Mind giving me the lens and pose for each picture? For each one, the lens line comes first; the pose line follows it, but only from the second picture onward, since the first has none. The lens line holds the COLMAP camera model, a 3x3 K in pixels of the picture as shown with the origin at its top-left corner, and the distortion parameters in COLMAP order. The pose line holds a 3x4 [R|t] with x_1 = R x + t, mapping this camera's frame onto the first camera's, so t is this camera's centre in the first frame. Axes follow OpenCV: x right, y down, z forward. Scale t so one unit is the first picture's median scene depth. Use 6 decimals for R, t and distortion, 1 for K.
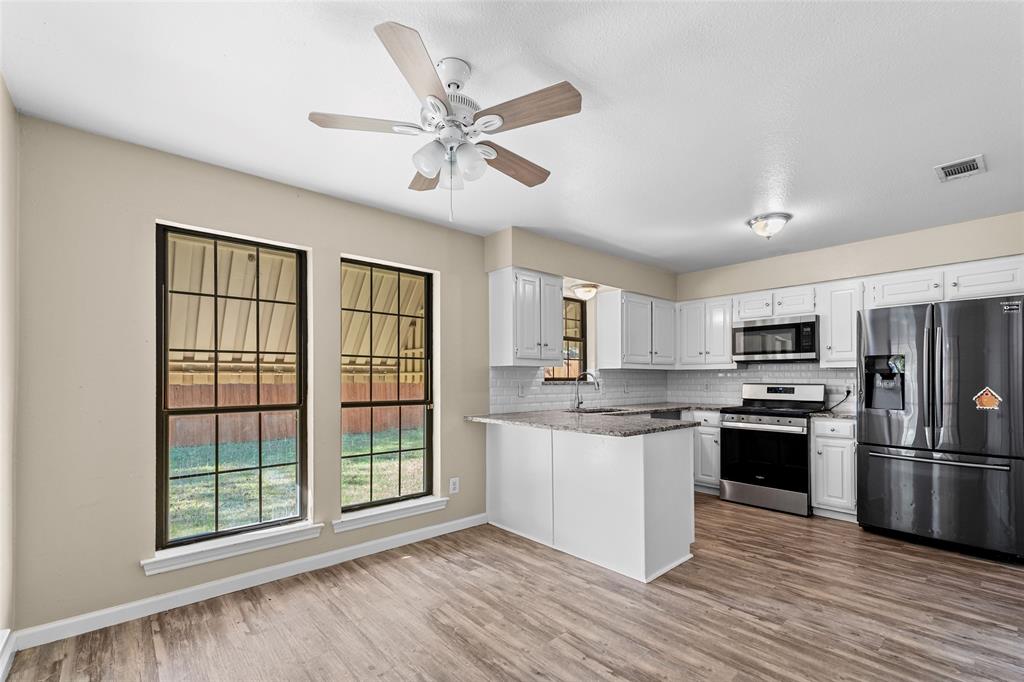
lens RADIAL K [[438.6, 0, 514.2], [0, 438.6, 370.3], [0, 0, 1]] dist [0.002402, 0.000257]
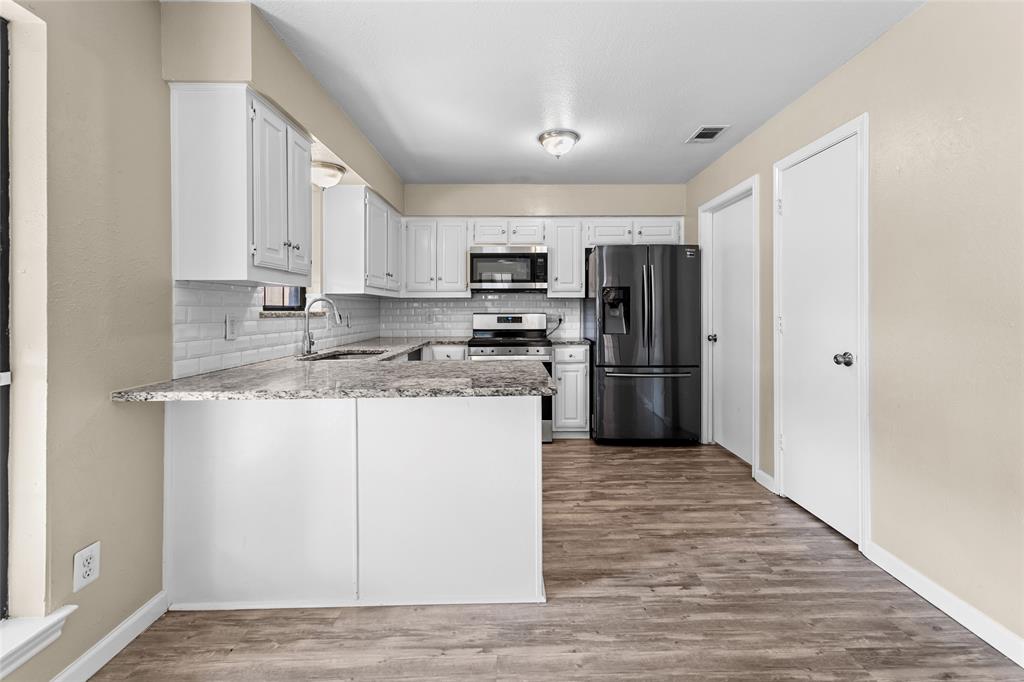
lens RADIAL K [[446.7, 0, 524.3], [0, 446.7, 305.8], [0, 0, 1]] dist [0.001197, 0.000206]
pose [[0.654775, 0.005642, 0.755803, -0.158555], [-0.011320, 0.999933, 0.002343, 0.012716], [-0.755739, -0.010090, 0.654795, 0.359631]]
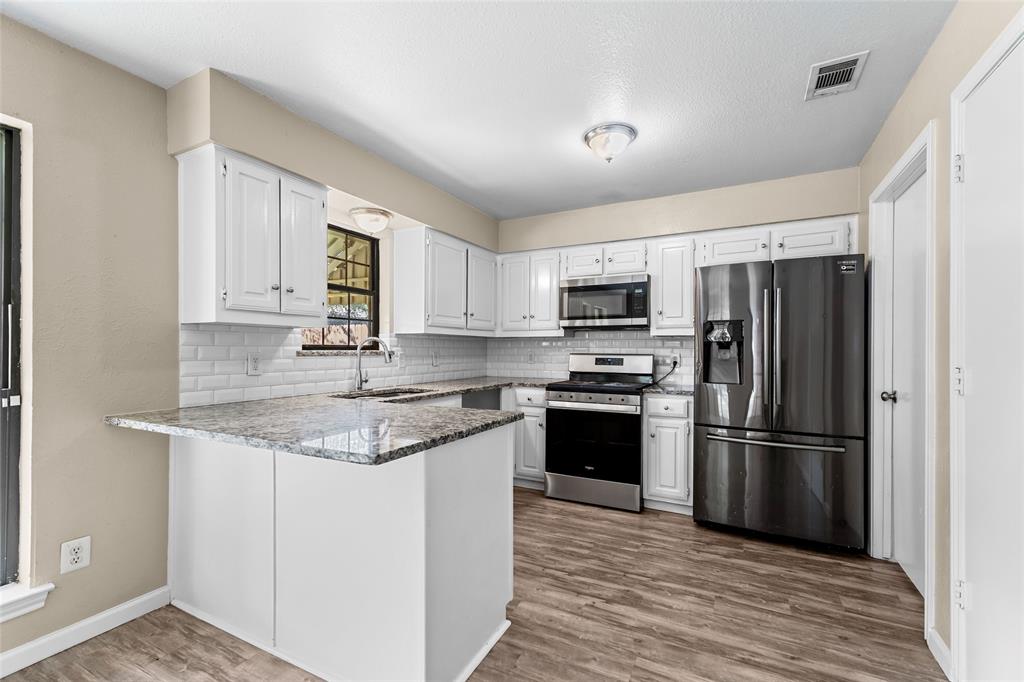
lens RADIAL K [[442.3, 0, 504.9], [0, 442.3, 344.8], [0, 0, 1]] dist [0.004298, 0.000294]
pose [[0.936295, 0.006994, 0.351145, 0.124563], [-0.010385, 0.999916, 0.007774, 0.008899], [-0.351061, -0.010925, 0.936289, 0.294454]]
